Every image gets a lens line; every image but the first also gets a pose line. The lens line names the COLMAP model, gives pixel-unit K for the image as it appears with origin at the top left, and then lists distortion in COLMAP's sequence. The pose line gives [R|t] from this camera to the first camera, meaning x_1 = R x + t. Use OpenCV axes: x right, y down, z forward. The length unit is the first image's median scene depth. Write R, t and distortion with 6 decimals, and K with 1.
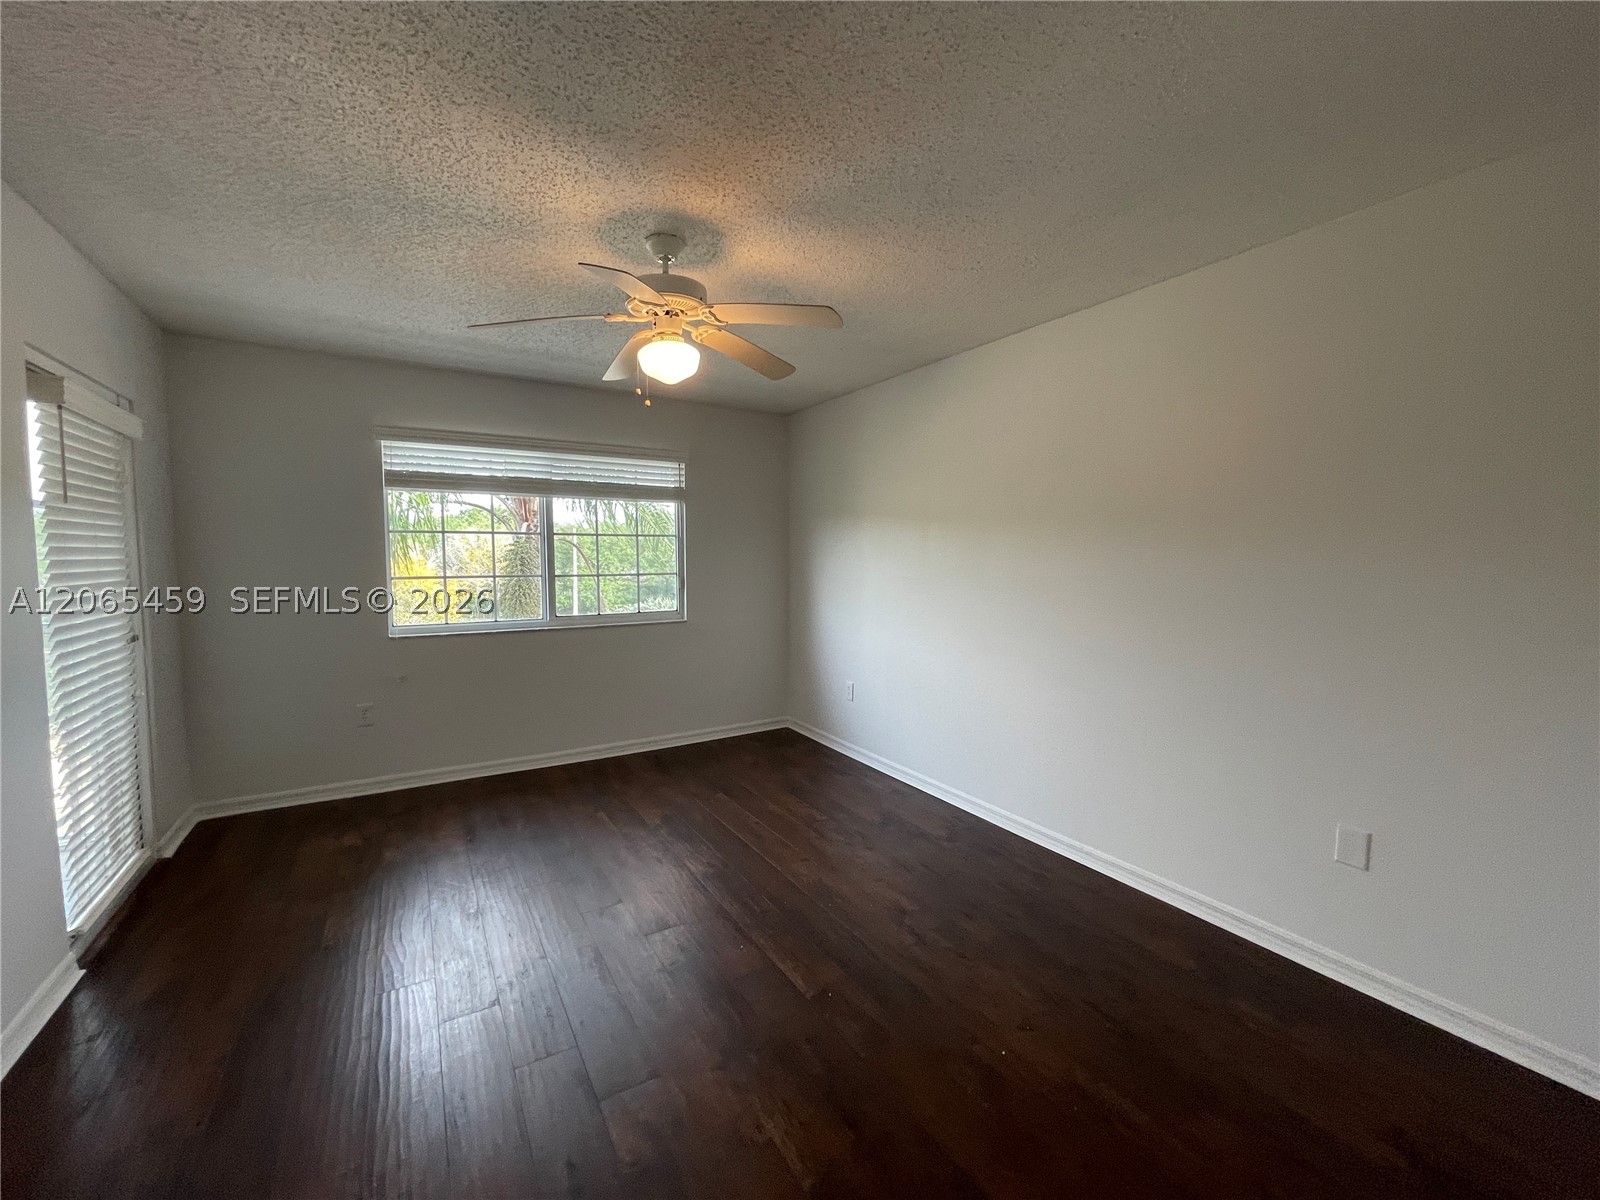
lens RADIAL K [[647.4, 0, 800.0], [0, 647.4, 600.0], [0, 0, 1]] dist [-0.001595, -0.000302]
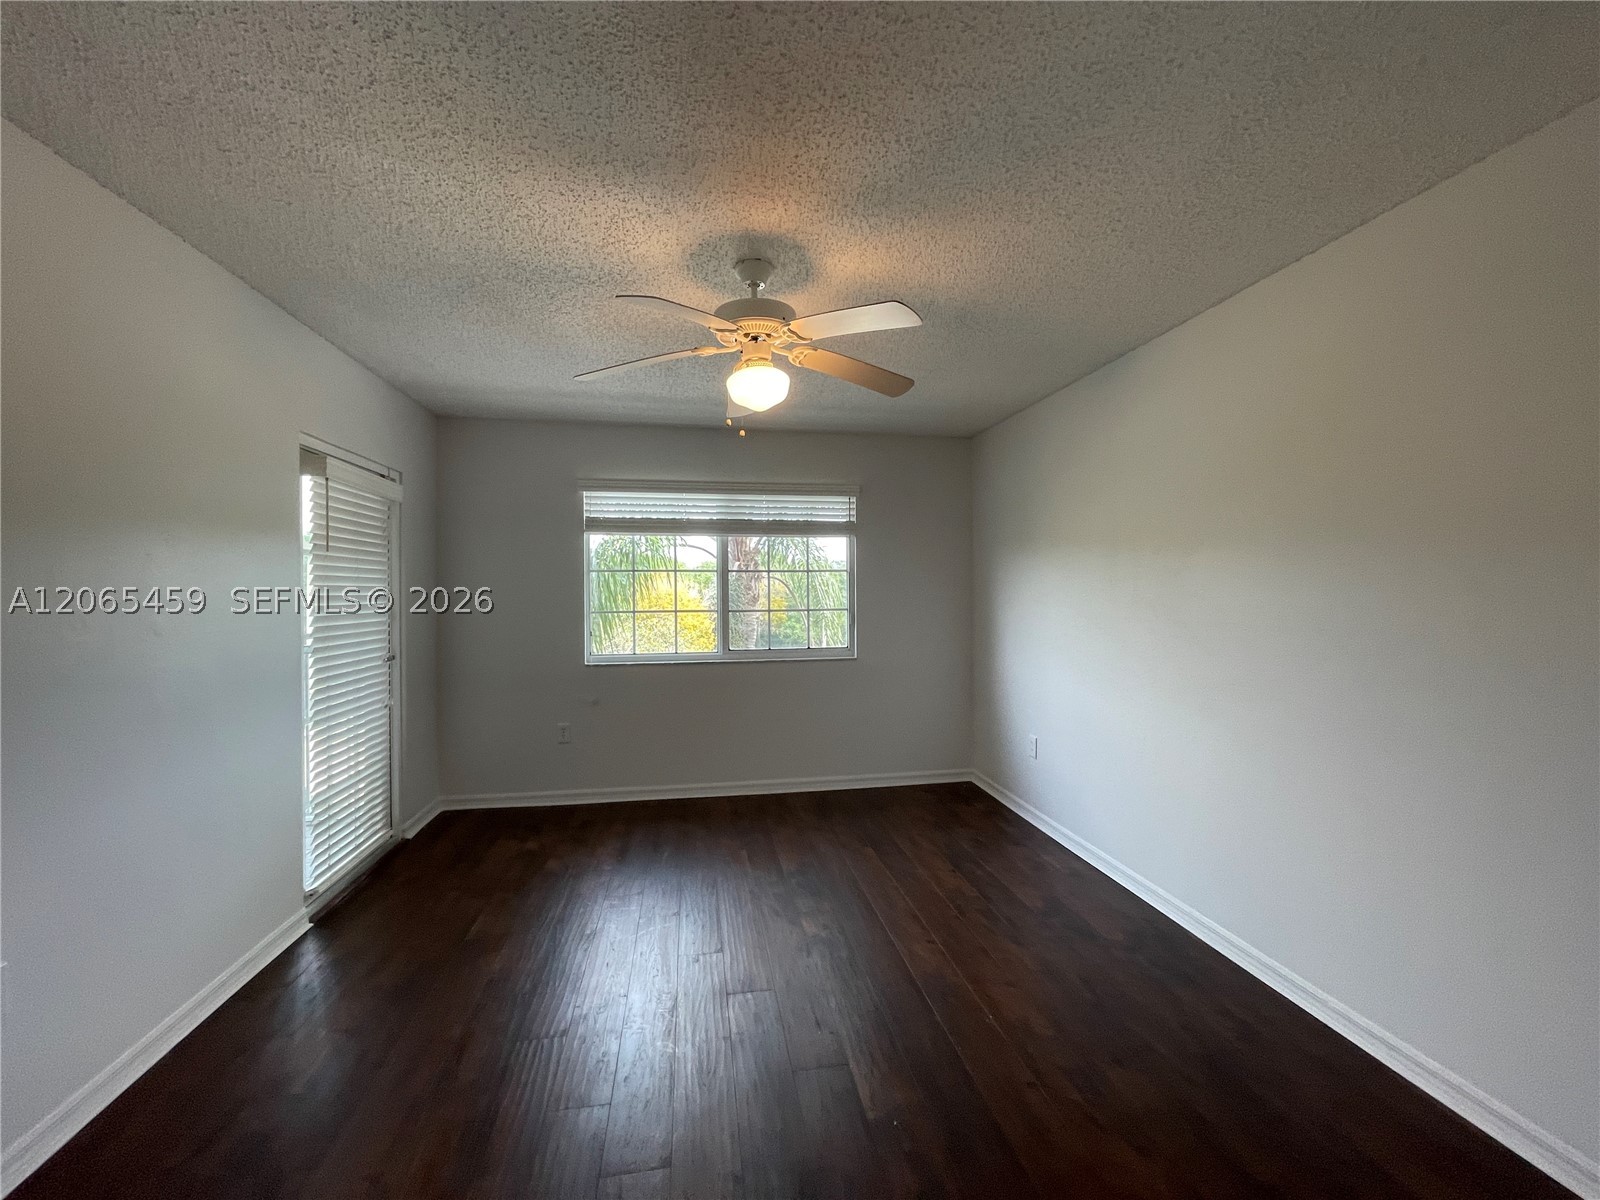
lens RADIAL K [[647.4, 0, 800.0], [0, 647.4, 600.0], [0, 0, 1]] dist [-0.001595, -0.000302]
pose [[0.929063, -0.000665, -0.369922, 0.162040], [-0.020601, 0.998353, -0.053534, -0.002198], [0.369348, 0.057358, 0.927519, 0.111358]]
